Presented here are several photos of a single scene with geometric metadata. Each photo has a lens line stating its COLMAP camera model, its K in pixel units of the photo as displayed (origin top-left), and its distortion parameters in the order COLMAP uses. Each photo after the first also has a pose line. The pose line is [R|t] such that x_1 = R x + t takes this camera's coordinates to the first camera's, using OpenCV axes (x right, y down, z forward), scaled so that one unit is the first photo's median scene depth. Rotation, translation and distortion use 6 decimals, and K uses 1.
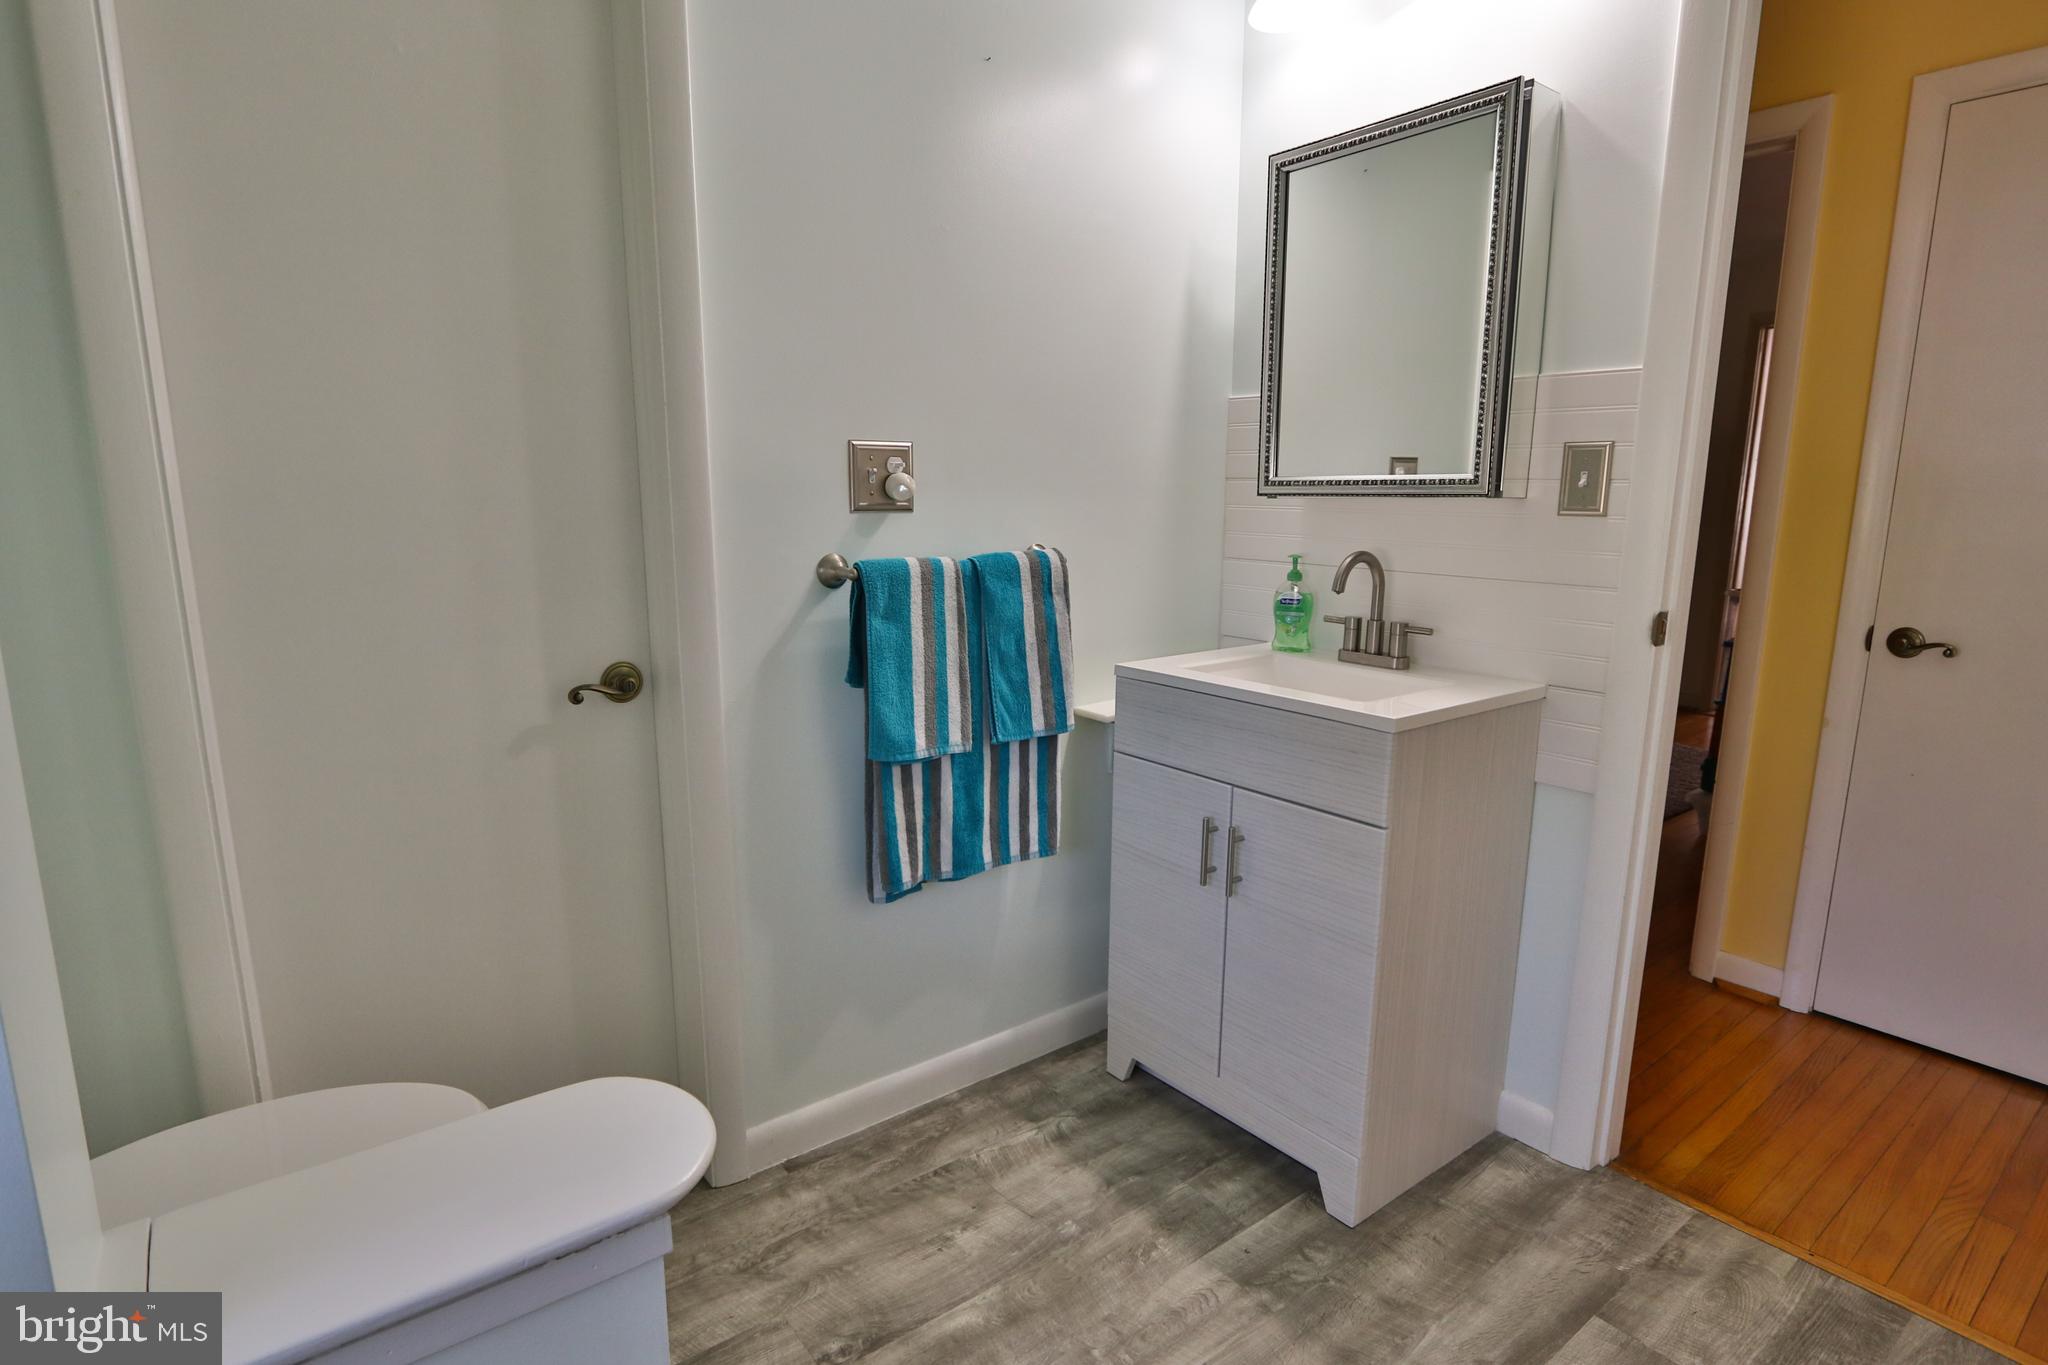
lens RADIAL K [[1058.7, 0, 1019.3], [0, 1058.7, 690.8], [0, 0, 1]] dist [-0.001895, 0.000046]
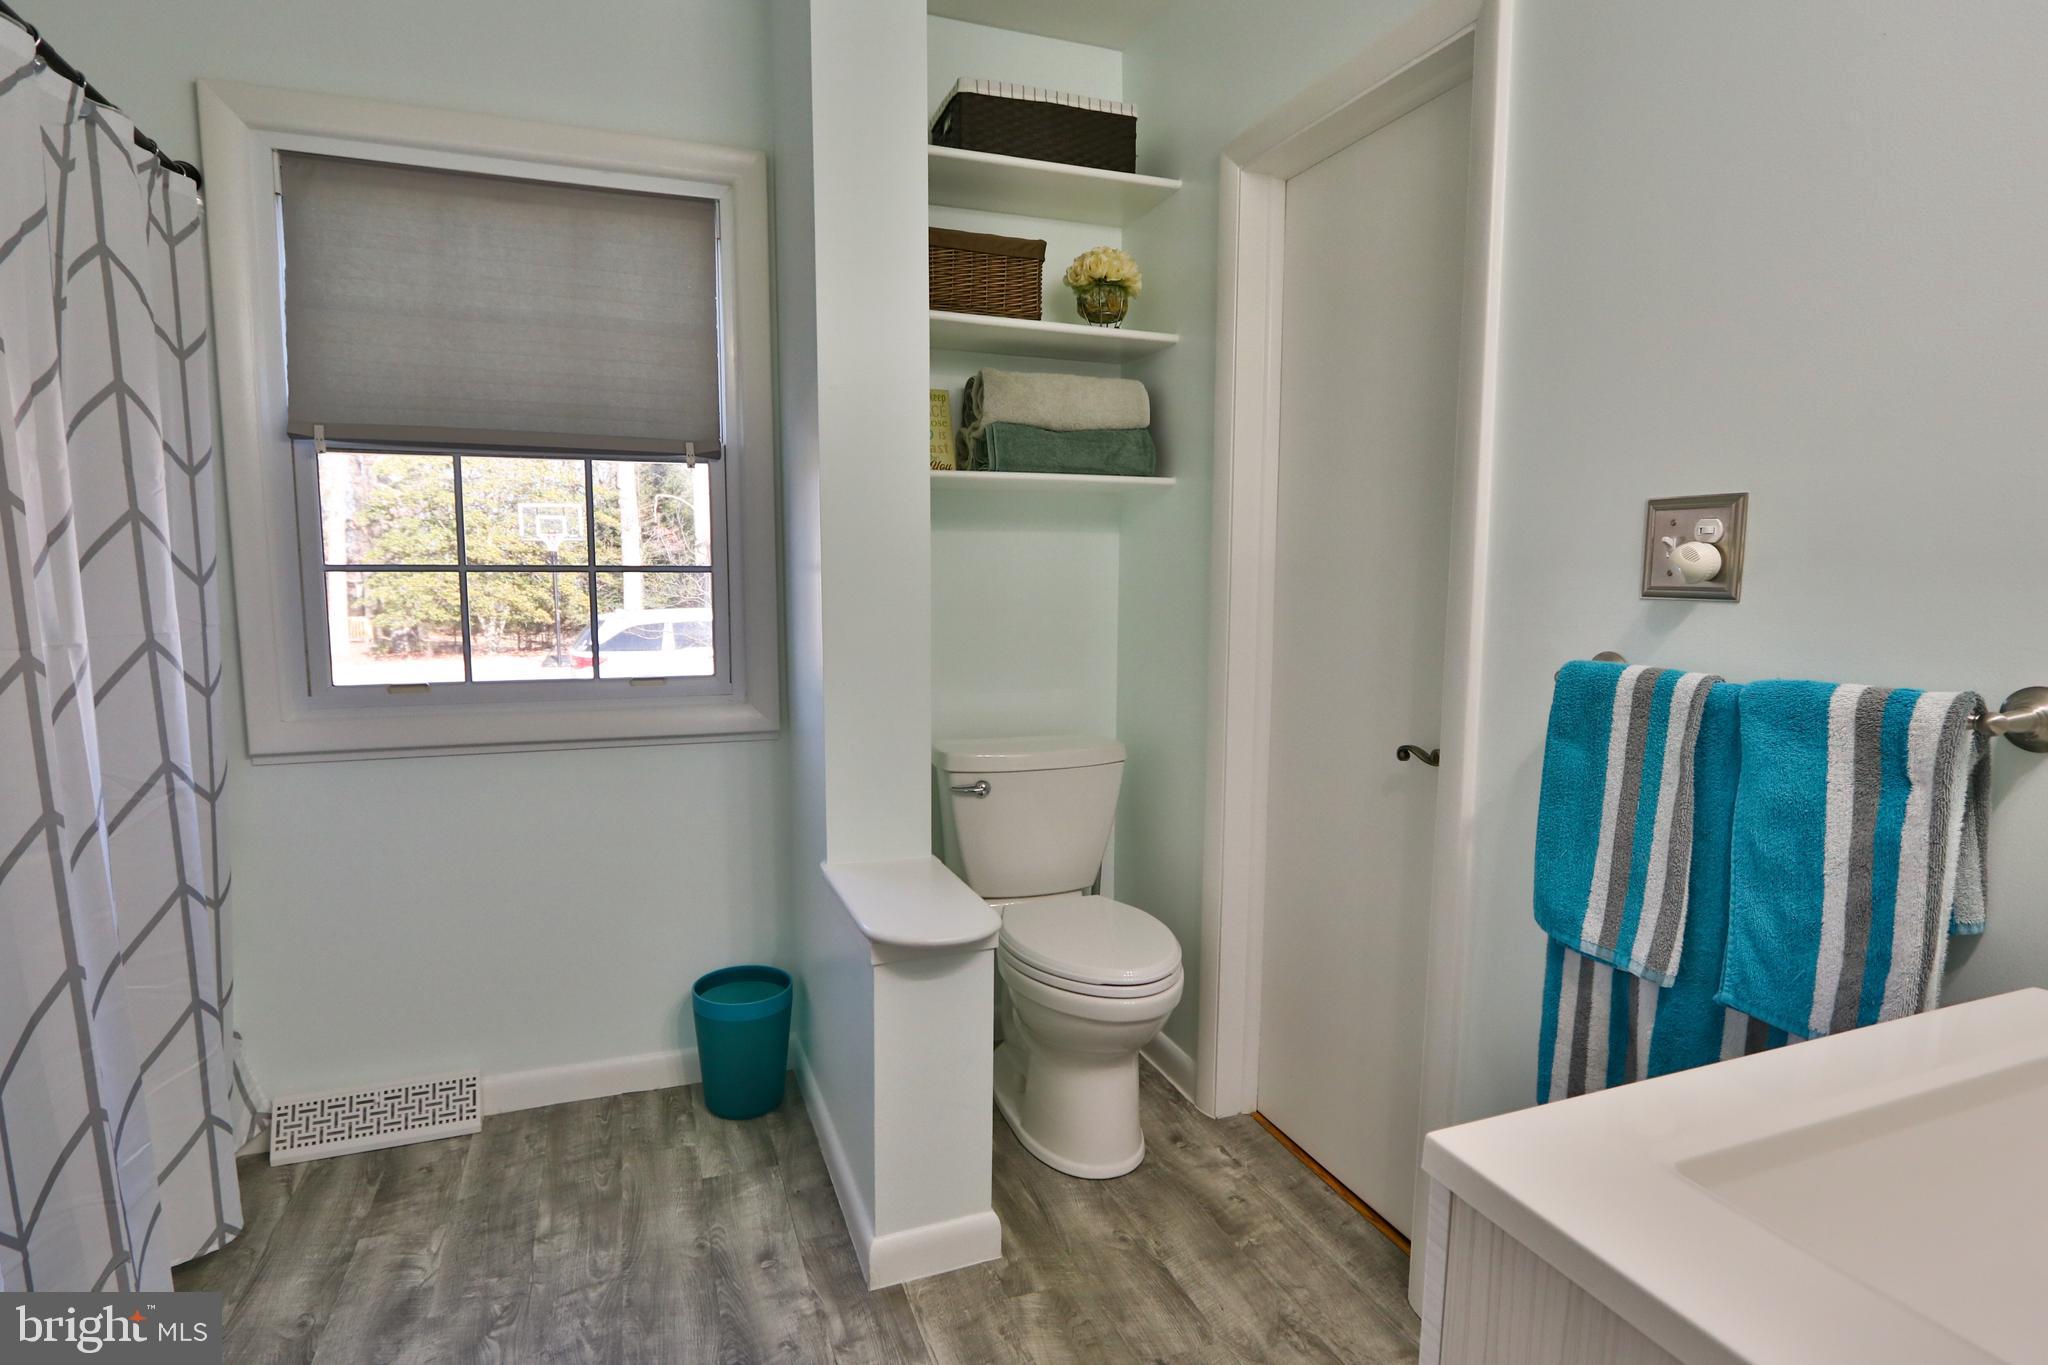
lens RADIAL K [[1058.7, 0, 1019.2], [0, 1058.7, 683.1], [0, 0, 1]] dist [-0.001895, 0.000046]
pose [[-0.282851, 0.104186, -0.953489, 0.627813], [-0.186755, 0.969076, 0.161290, -0.143571], [0.940807, 0.223690, -0.254647, 0.766235]]
